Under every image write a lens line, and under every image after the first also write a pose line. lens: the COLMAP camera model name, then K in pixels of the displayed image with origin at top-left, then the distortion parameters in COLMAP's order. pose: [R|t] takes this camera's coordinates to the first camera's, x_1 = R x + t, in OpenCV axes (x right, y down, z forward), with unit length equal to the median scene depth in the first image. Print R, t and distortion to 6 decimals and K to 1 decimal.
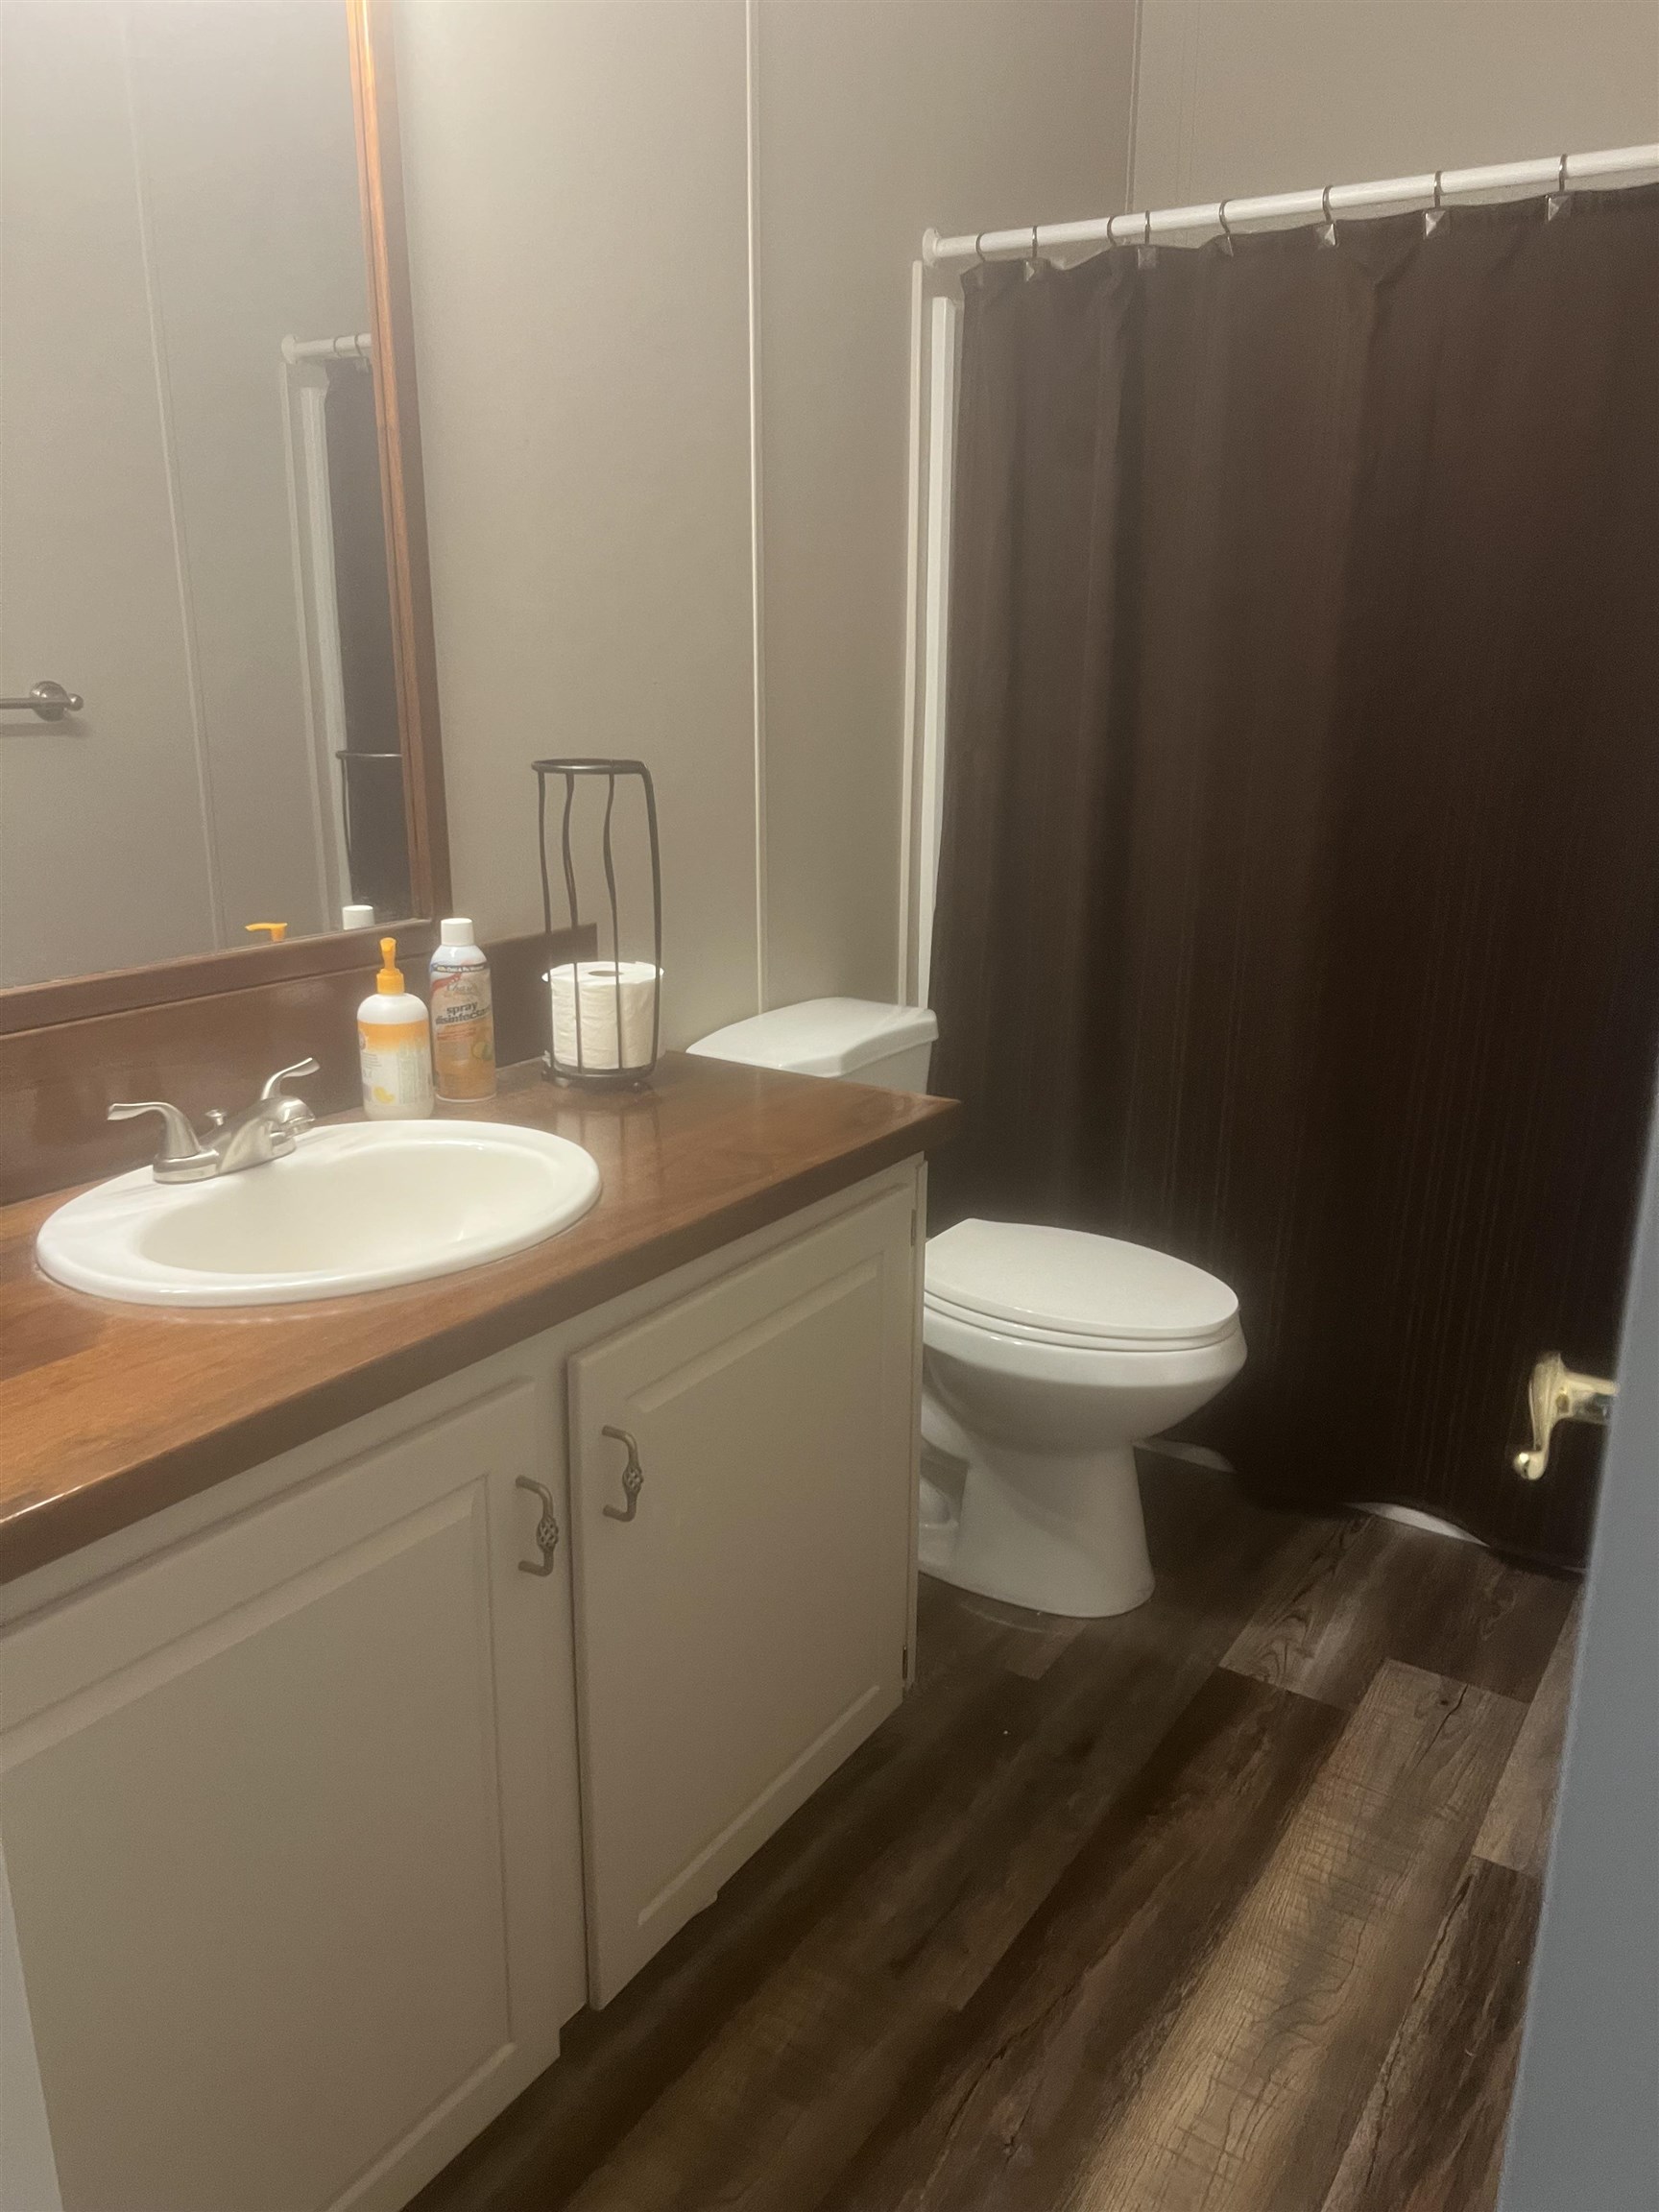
lens RADIAL K [[1674.5, 0, 827.6], [0, 1674.5, 1121.4], [0, 0, 1]] dist [0.037736, -0.031032]
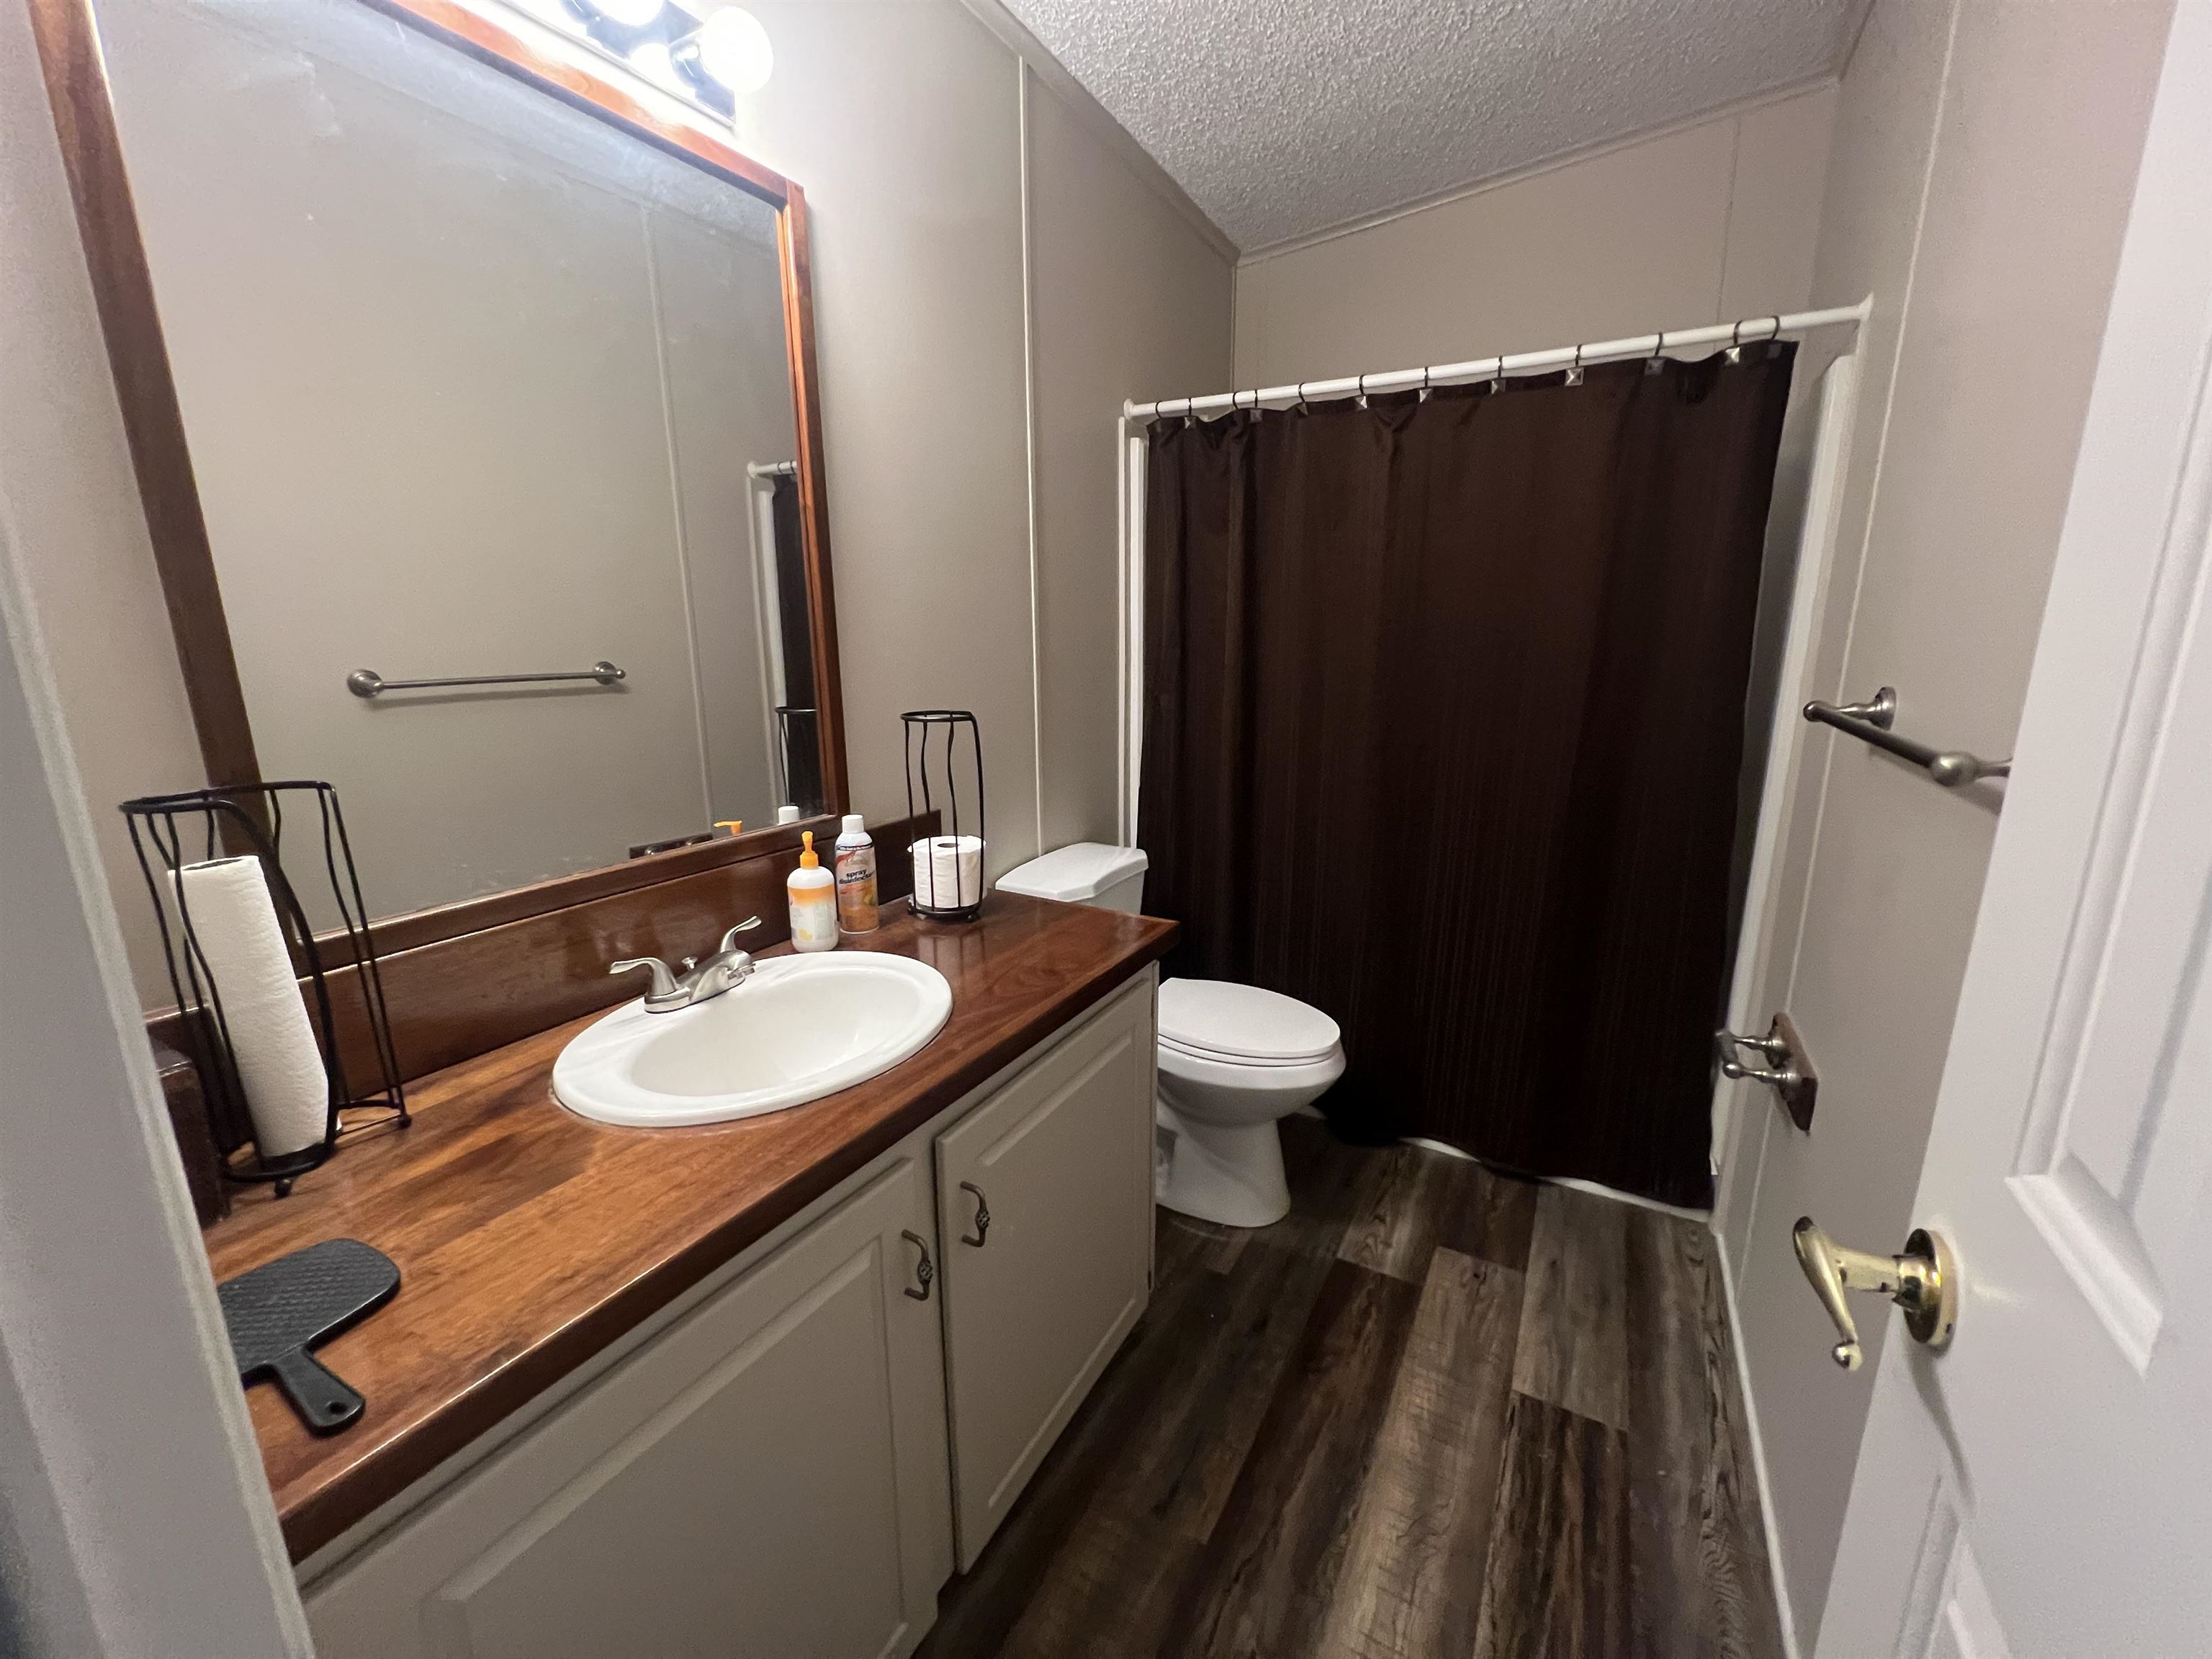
lens RADIAL K [[884.3, 0, 1107.6], [0, 884.3, 823.0], [0, 0, 1]] dist [-0.003696, 0.000608]
pose [[0.997598, -0.023559, 0.065143, -0.038437], [0.027391, 0.997908, -0.058565, -0.058049], [-0.063627, 0.060209, 0.996156, 0.167318]]
